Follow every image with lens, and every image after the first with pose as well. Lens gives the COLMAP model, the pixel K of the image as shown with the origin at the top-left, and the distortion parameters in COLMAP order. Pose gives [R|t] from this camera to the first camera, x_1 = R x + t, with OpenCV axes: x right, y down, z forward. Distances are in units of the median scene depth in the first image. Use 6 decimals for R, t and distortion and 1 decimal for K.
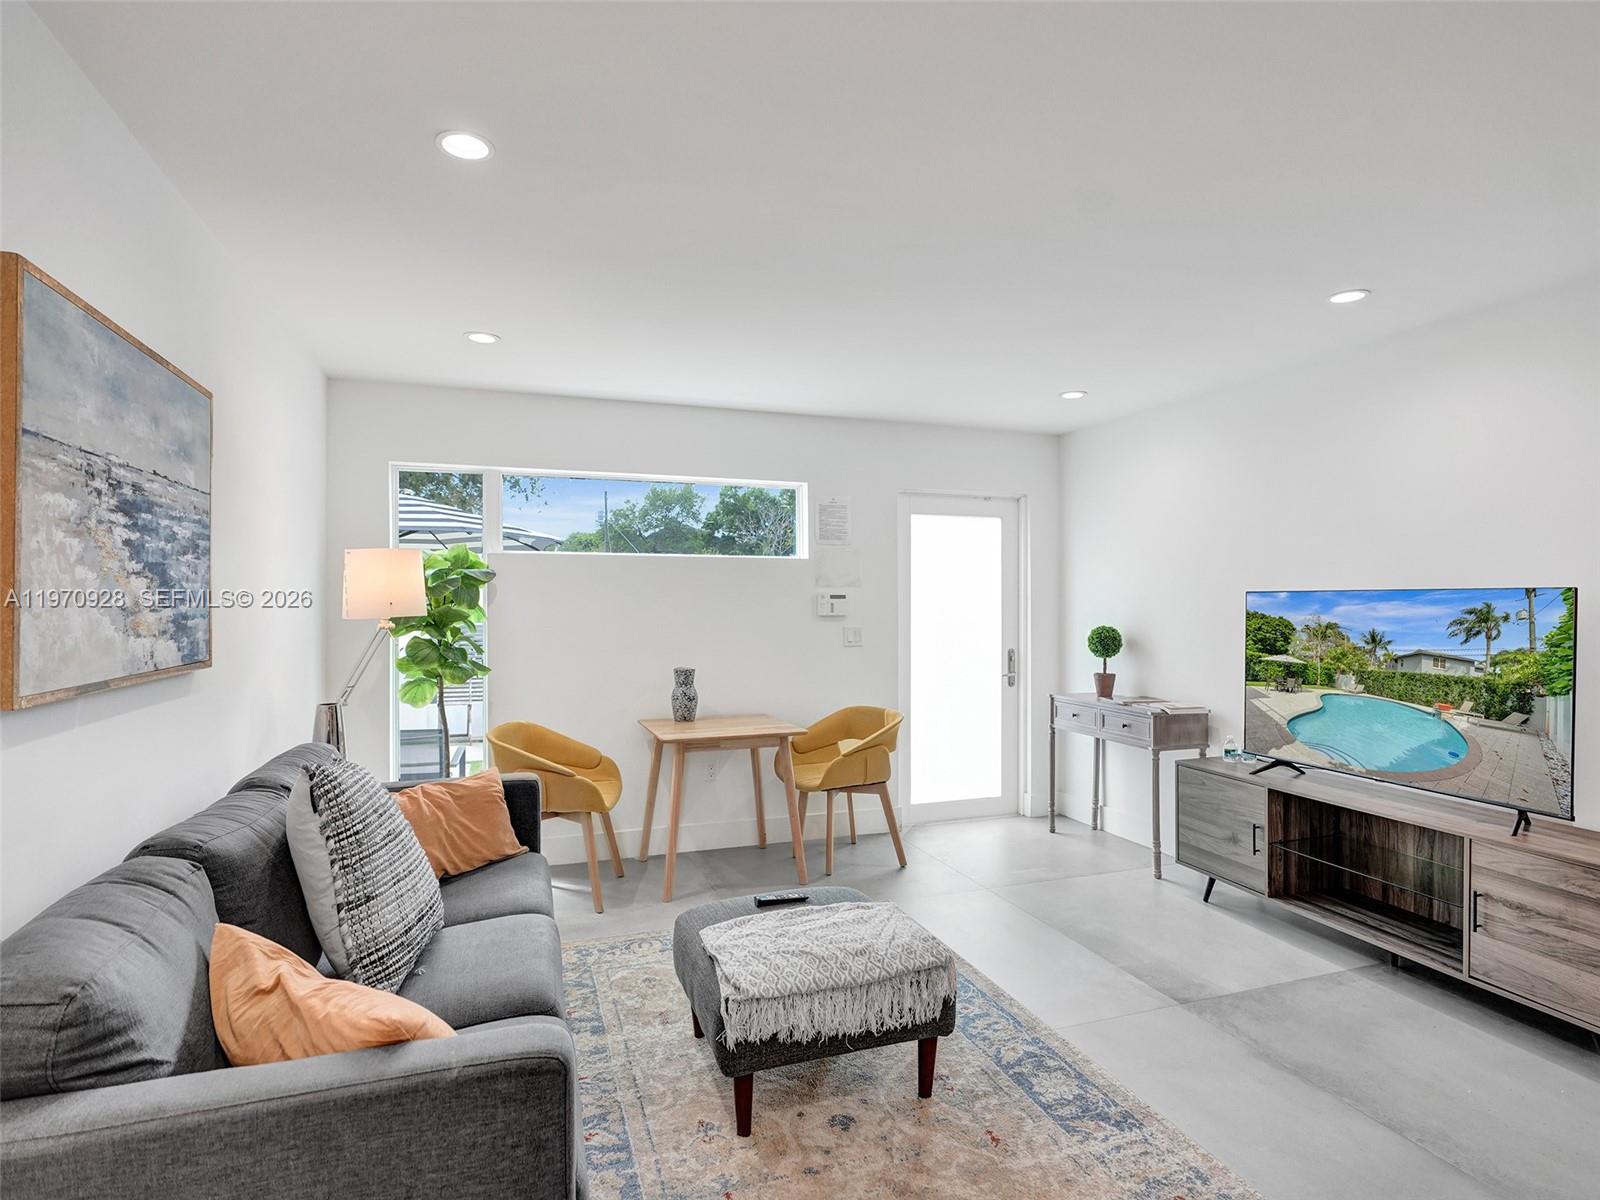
lens RADIAL K [[824.4, 0, 738.9], [0, 824.4, 607.5], [0, 0, 1]] dist [0.003449, 0.000187]
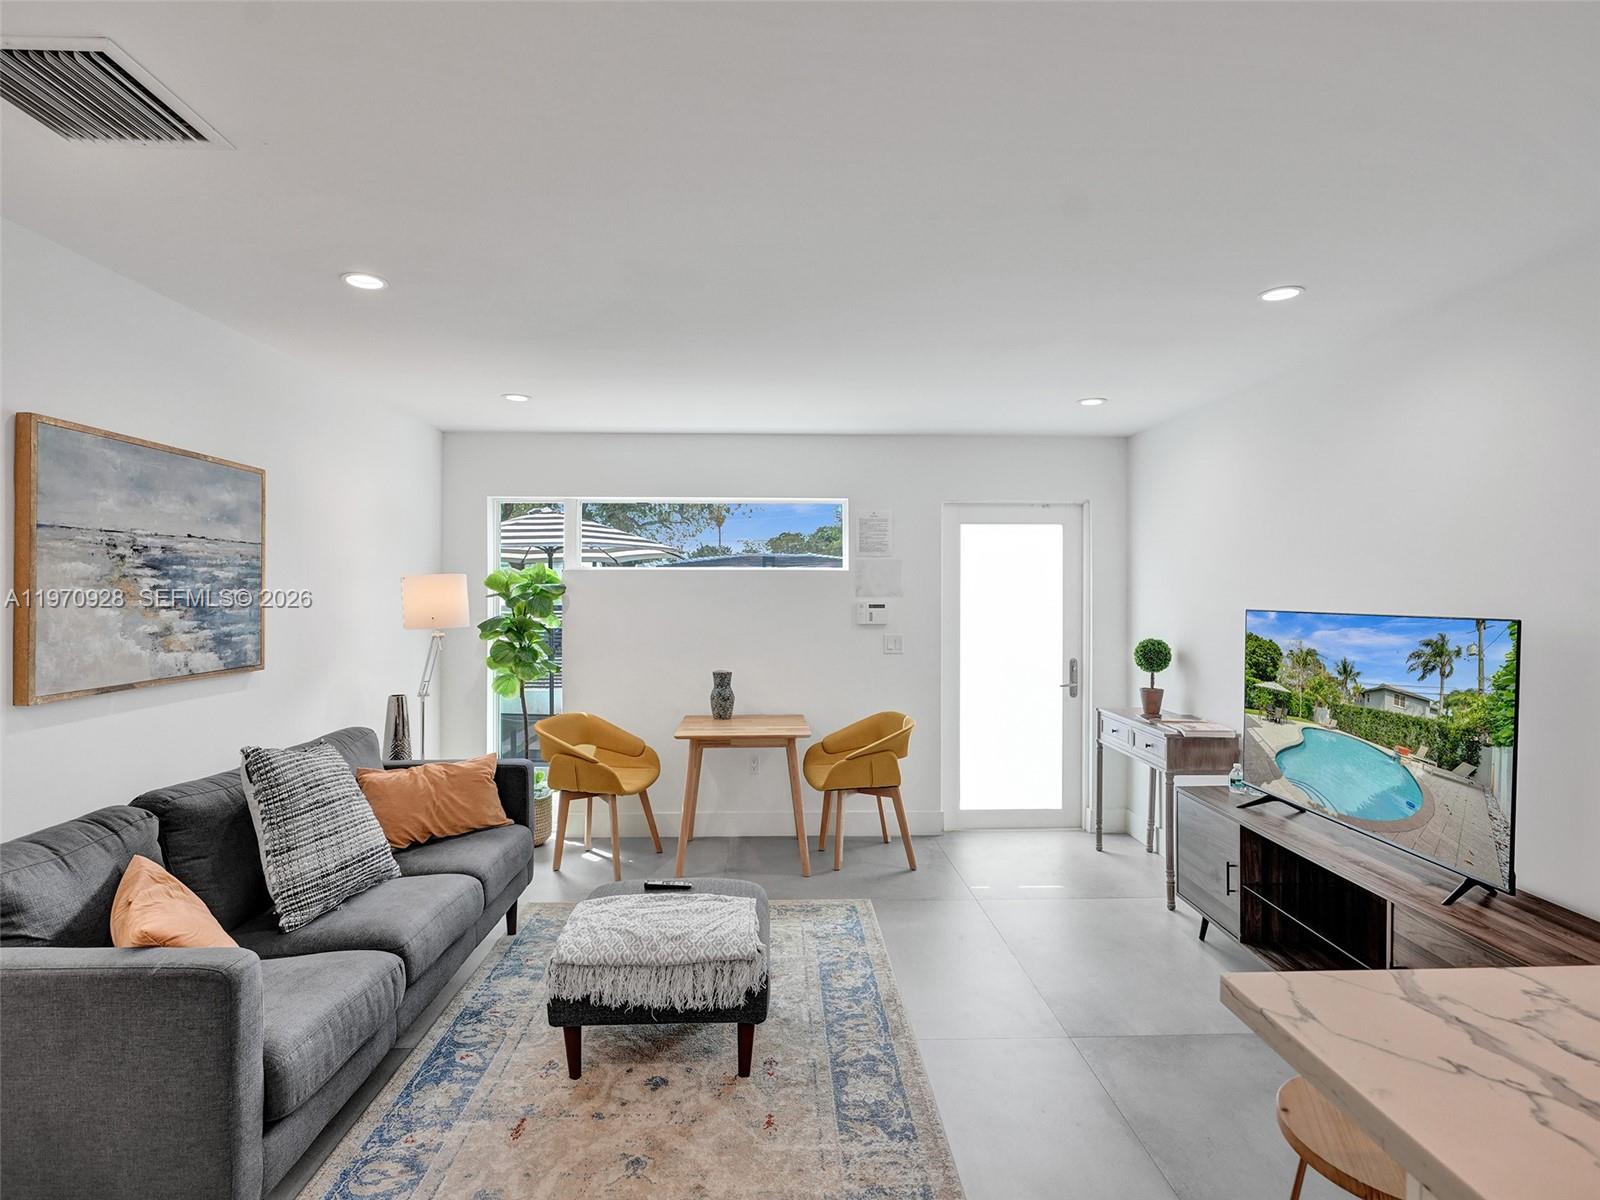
lens RADIAL K [[769.8, 0, 708.3], [0, 769.8, 611.7], [0, 0, 1]] dist [-0.020078, -0.001181]
pose [[0.952879, 0.005922, -0.303293, 0.384658], [-0.001714, 0.999899, 0.014138, -0.036853], [0.303346, -0.012952, 0.952792, 0.011171]]
